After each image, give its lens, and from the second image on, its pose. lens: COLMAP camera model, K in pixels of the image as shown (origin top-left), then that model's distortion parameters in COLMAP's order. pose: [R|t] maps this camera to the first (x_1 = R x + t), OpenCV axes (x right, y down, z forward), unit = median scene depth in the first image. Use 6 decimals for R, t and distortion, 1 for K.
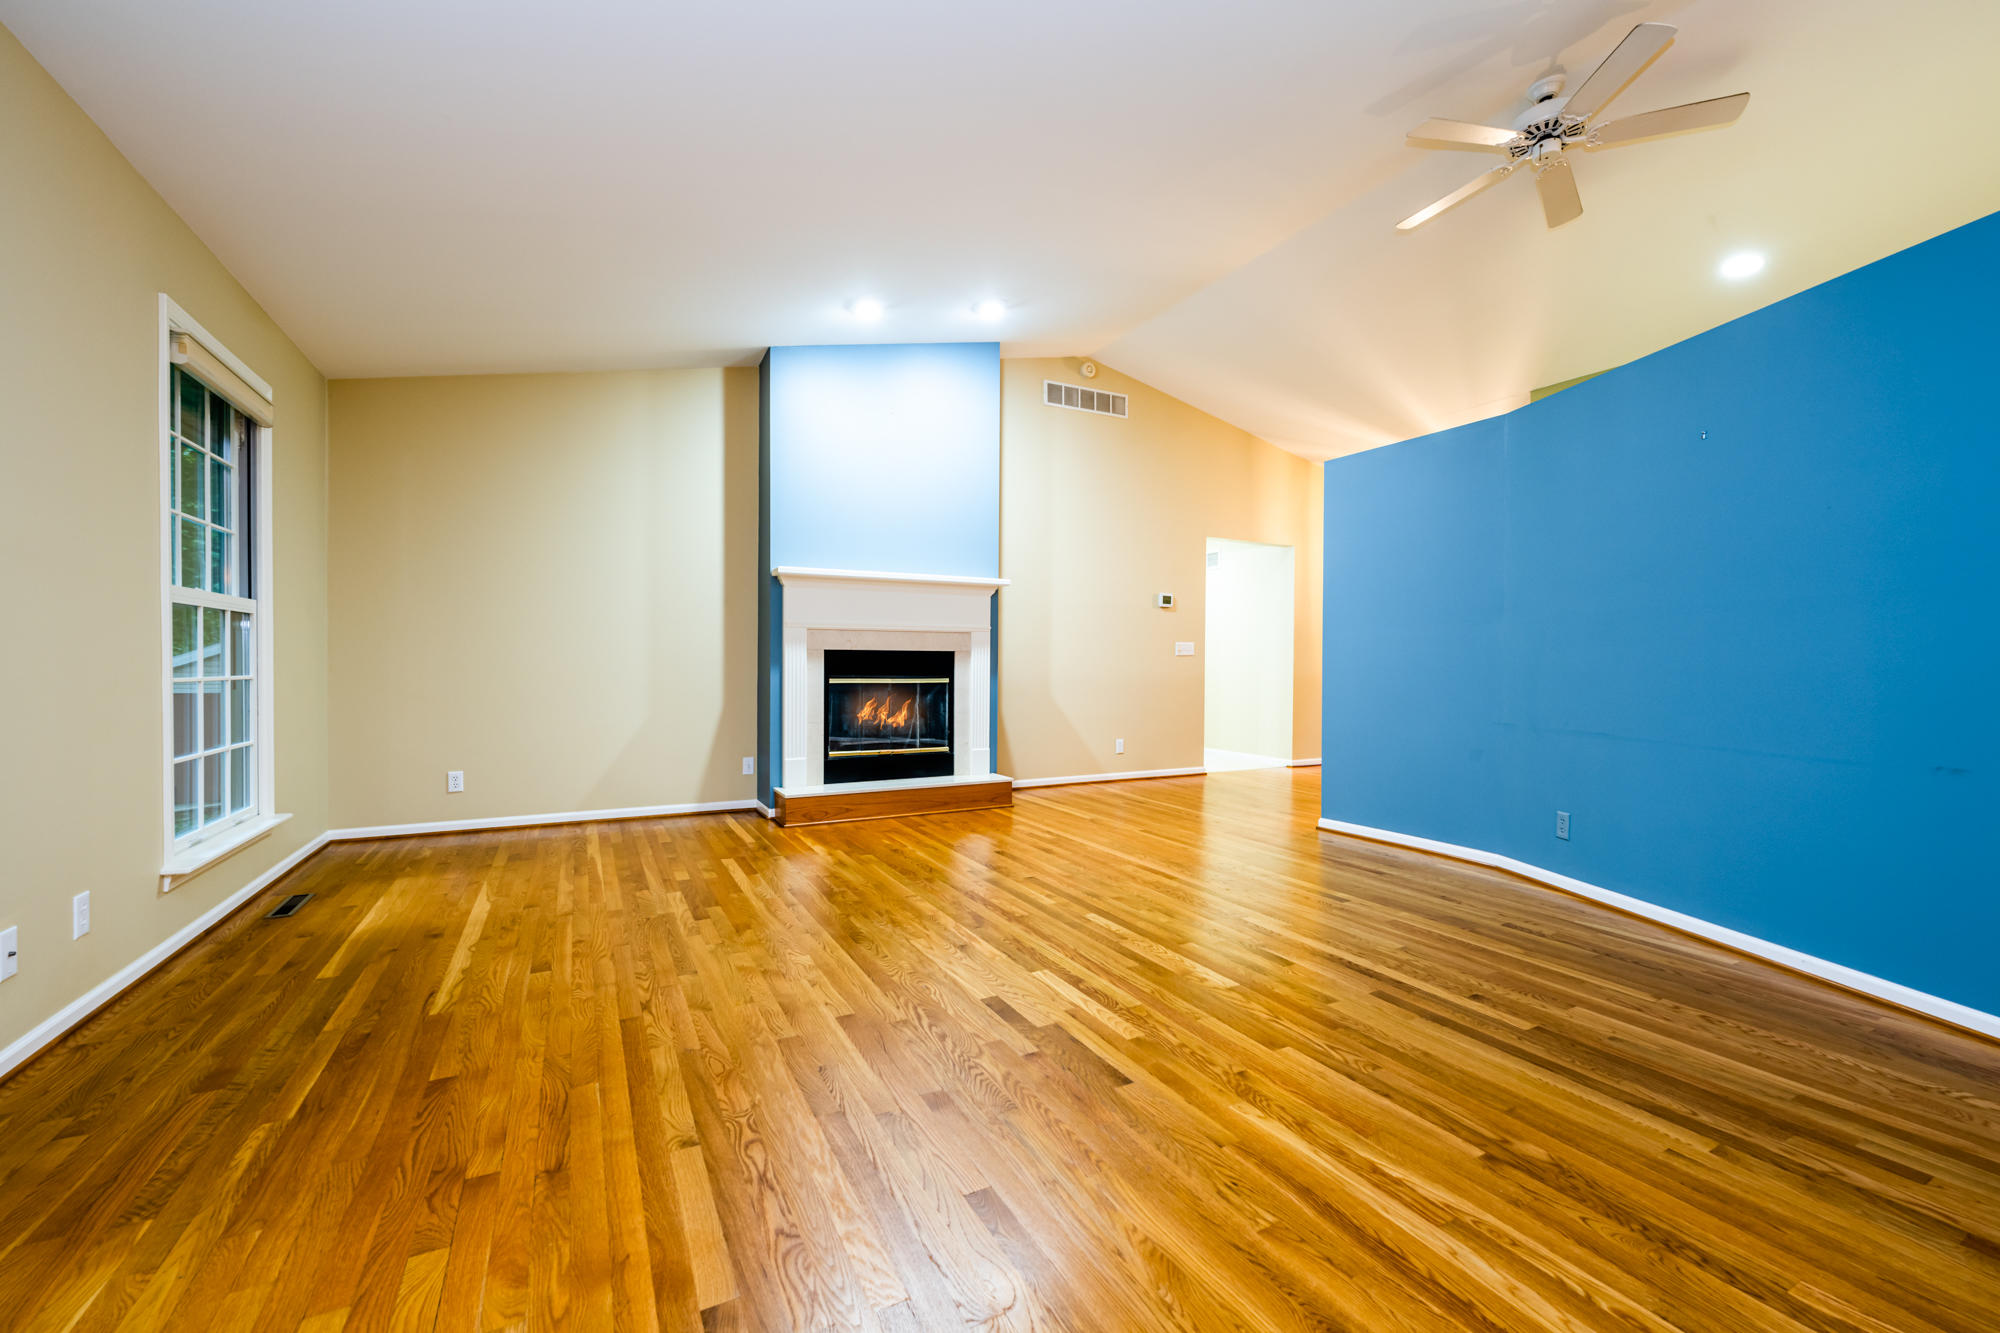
lens RADIAL K [[814.4, 0, 1001.8], [0, 814.4, 668.7], [0, 0, 1]] dist [0.000401, 0.000048]
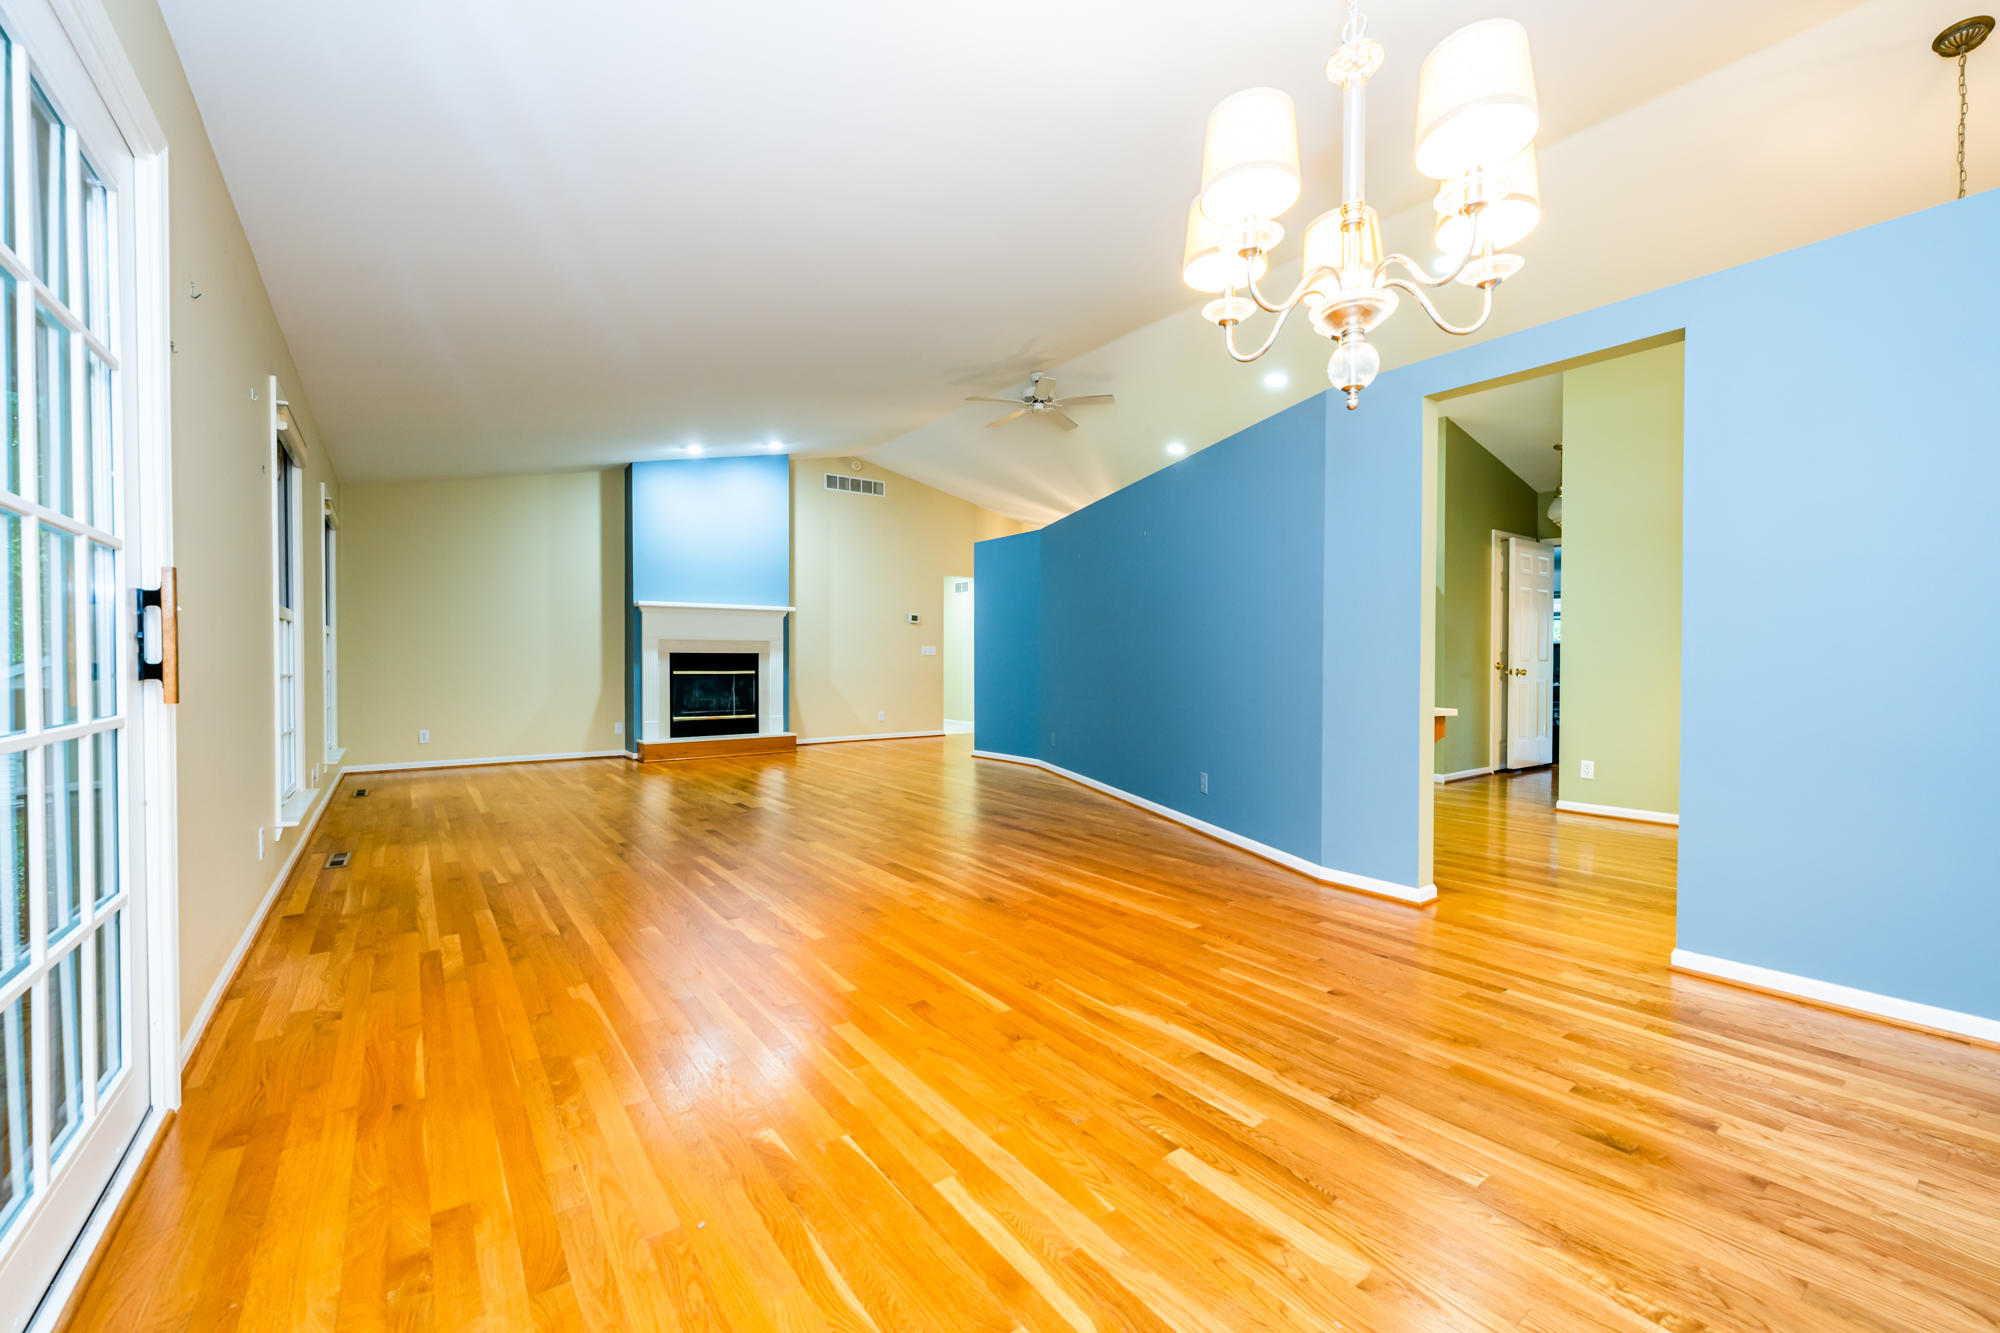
lens RADIAL K [[814.4, 0, 1002.5], [0, 814.4, 672.5], [0, 0, 1]] dist [0.000401, 0.000048]
pose [[0.989153, -0.004170, 0.146833, 0.176789], [0.002620, 0.999939, 0.010747, -0.000339], [-0.146869, -0.010246, 0.989103, -0.618580]]
